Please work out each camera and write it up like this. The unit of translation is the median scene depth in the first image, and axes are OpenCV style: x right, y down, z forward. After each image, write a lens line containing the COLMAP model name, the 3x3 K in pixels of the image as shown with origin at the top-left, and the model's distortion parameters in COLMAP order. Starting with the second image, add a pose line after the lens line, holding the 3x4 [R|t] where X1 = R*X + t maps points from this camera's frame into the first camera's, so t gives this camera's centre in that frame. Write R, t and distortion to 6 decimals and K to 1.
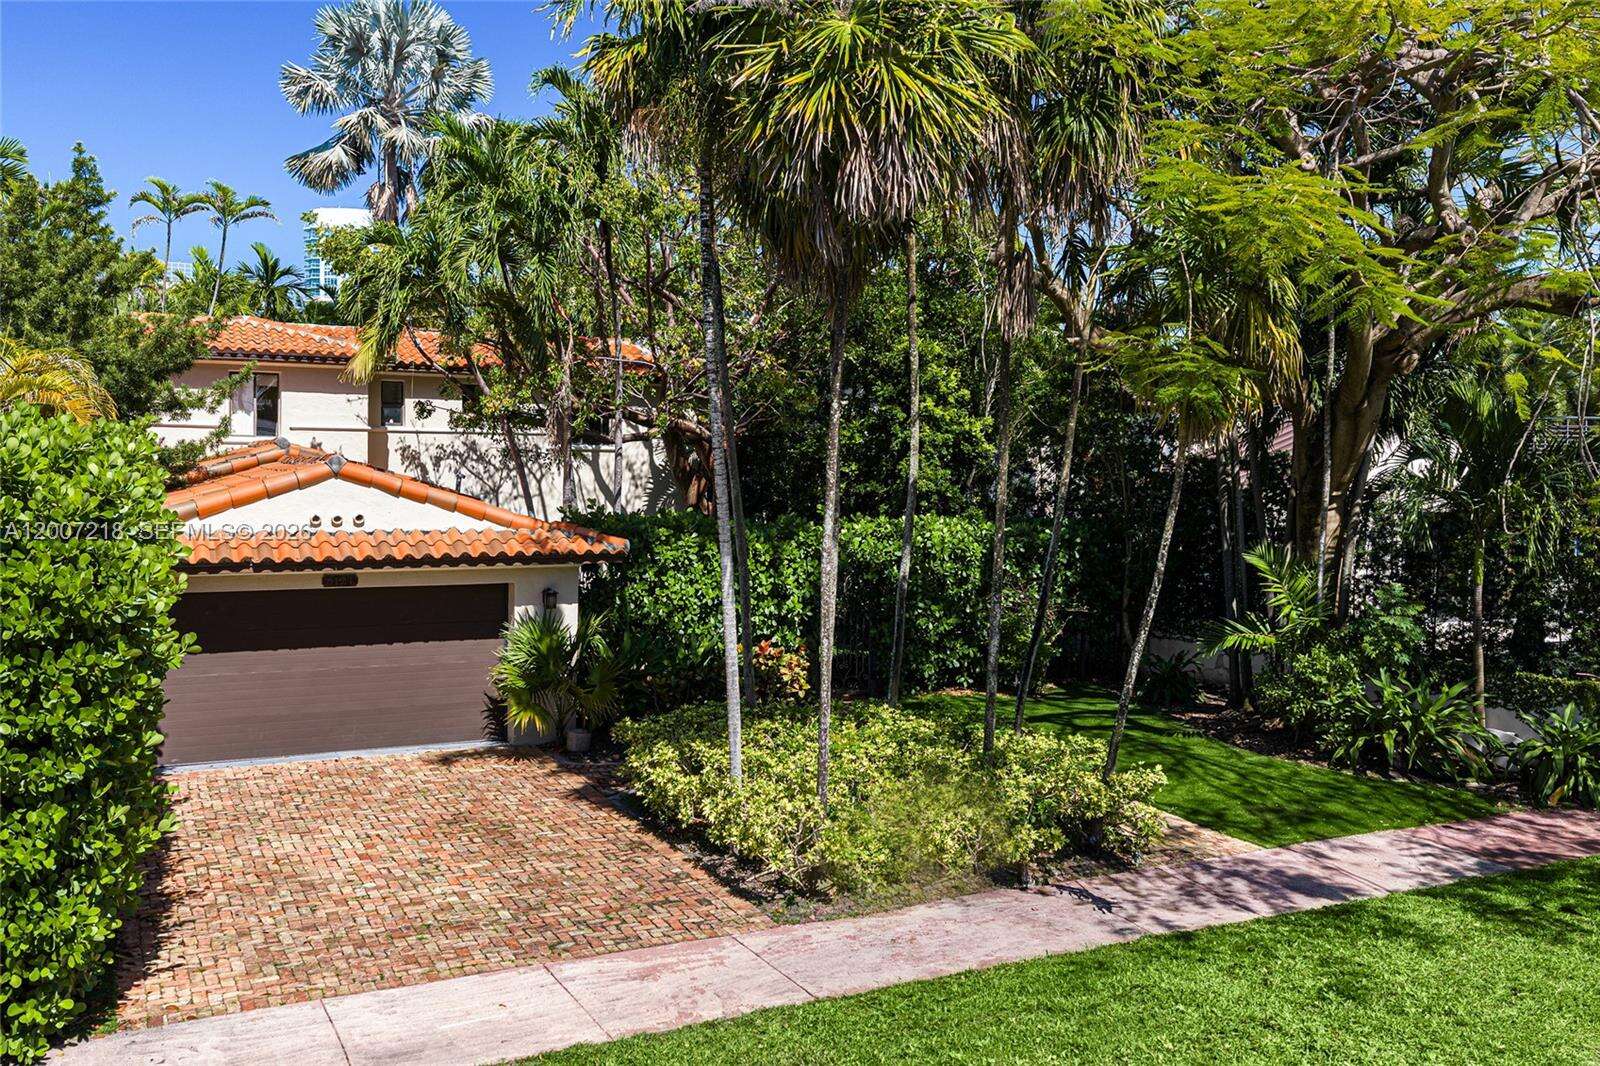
lens RADIAL K [[1305.6, 0, 755.7], [0, 1305.6, 492.6], [0, 0, 1]] dist [0.003483, 0.000101]
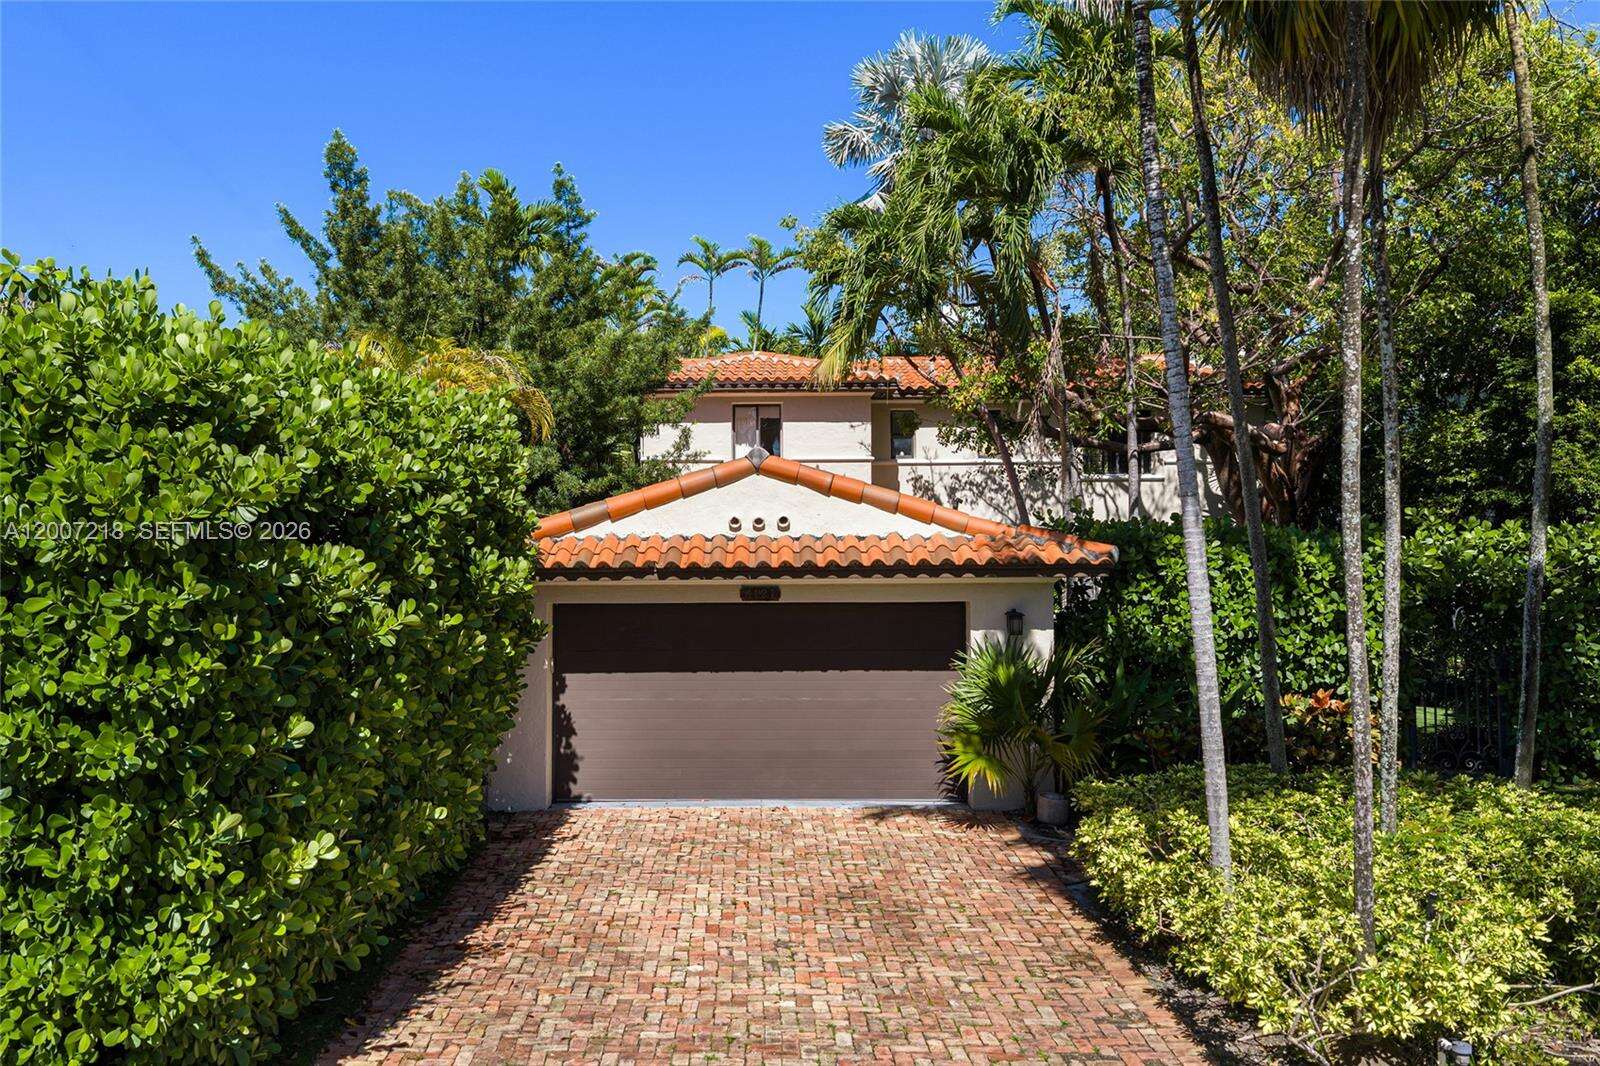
lens RADIAL K [[1254.4, 0, 782.7], [0, 1254.4, 506.5], [0, 0, 1]] dist [0.009397, -0.007975]
pose [[0.897320, -0.032931, -0.440150, 0.058802], [0.004312, 0.997819, -0.065864, 0.070751], [0.441359, 0.057204, 0.895505, 0.303050]]
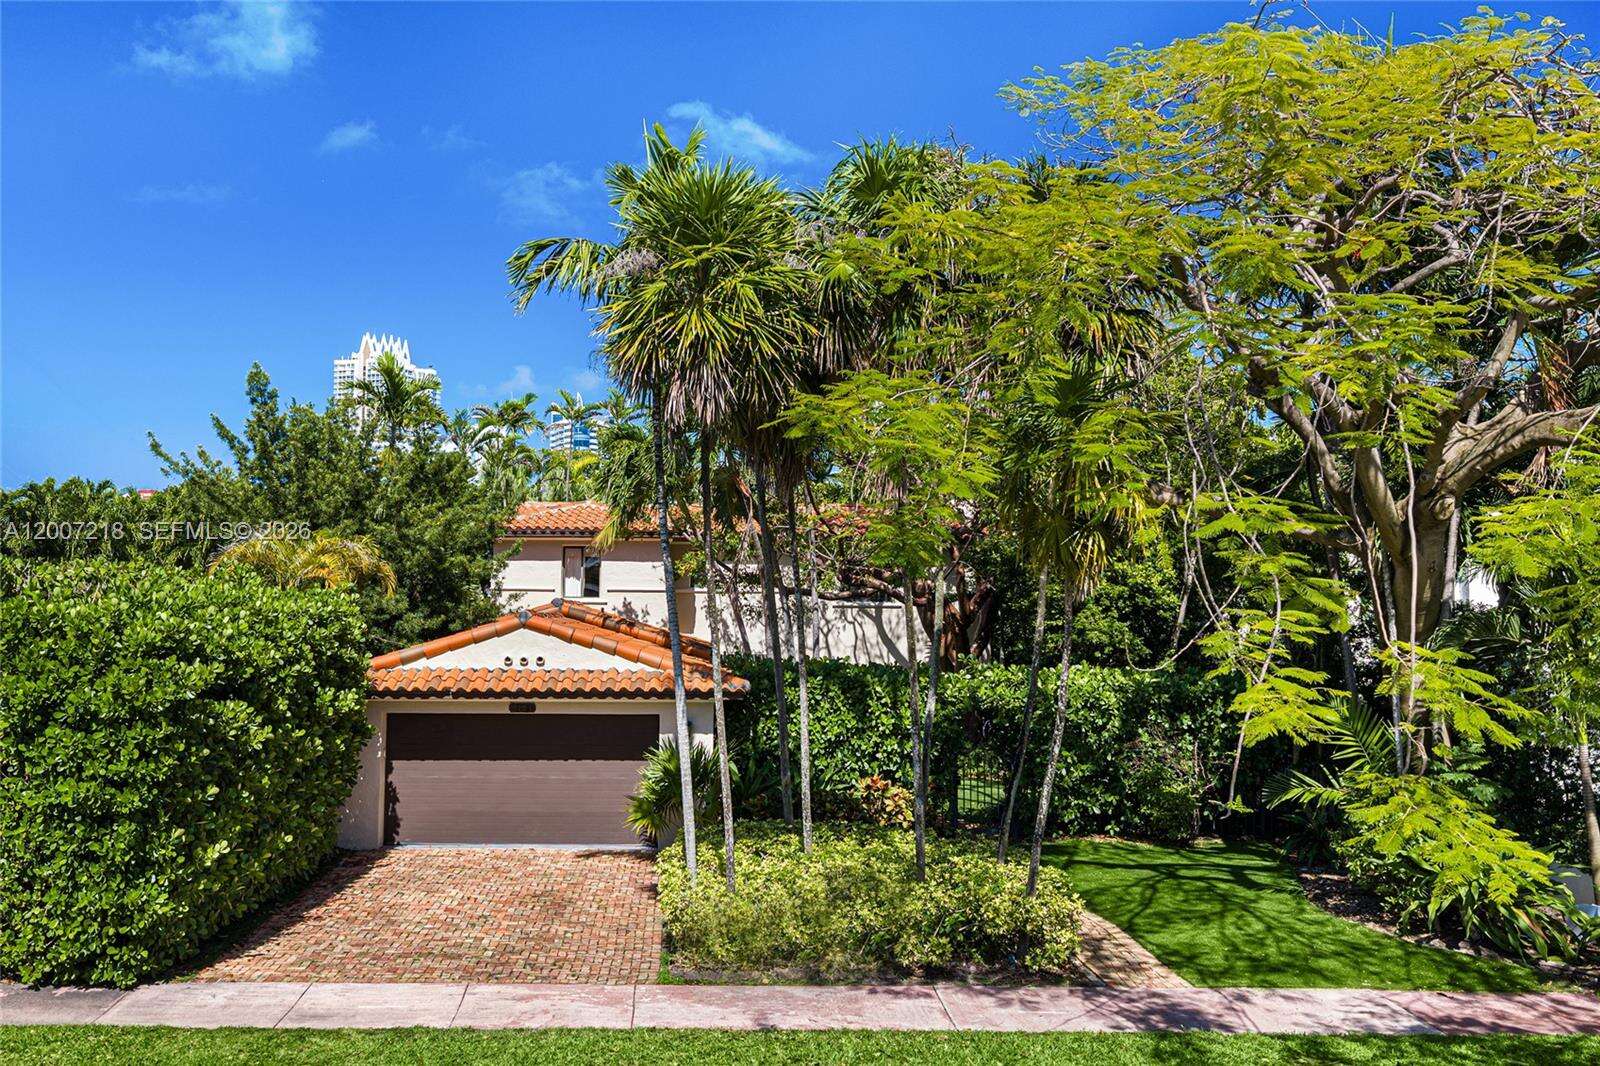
lens RADIAL K [[1350.5, 0, 770.2], [0, 1350.5, 523.1], [0, 0, 1]] dist [0.008239, 0.001385]
pose [[0.902675, -0.035551, -0.428851, 0.526232], [-0.006711, 0.995298, -0.096632, 0.014422], [0.430270, 0.090105, 0.898192, -0.118421]]
